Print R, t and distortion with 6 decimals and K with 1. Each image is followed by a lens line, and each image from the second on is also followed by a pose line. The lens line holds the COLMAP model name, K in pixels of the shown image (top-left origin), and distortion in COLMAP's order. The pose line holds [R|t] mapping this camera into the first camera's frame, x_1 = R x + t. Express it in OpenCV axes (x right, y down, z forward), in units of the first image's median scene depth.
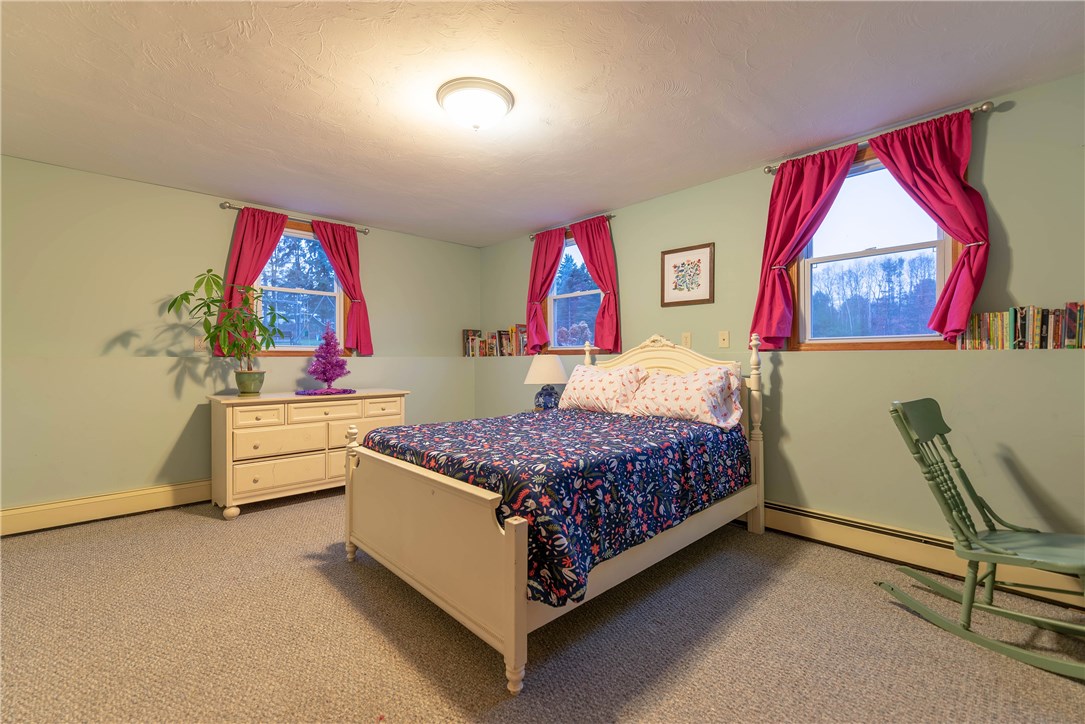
lens RADIAL K [[466.7, 0, 540.2], [0, 466.7, 359.7], [0, 0, 1]] dist [0.002769, -0.010996]
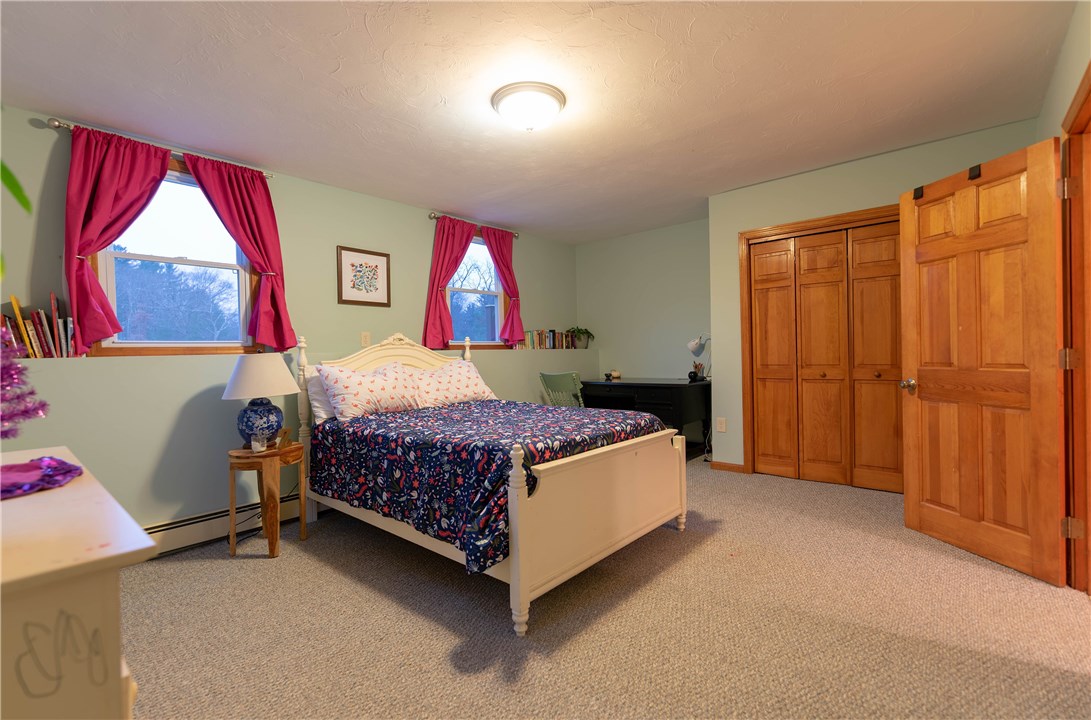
lens RADIAL K [[471.5, 0, 542.4], [0, 471.5, 357.5], [0, 0, 1]] dist [-0.001571, -0.008853]
pose [[-0.082350, -0.006991, 0.996579, -0.803030], [0.026664, 0.999602, 0.009215, 0.000141], [-0.996247, 0.027332, -0.082130, 0.725317]]
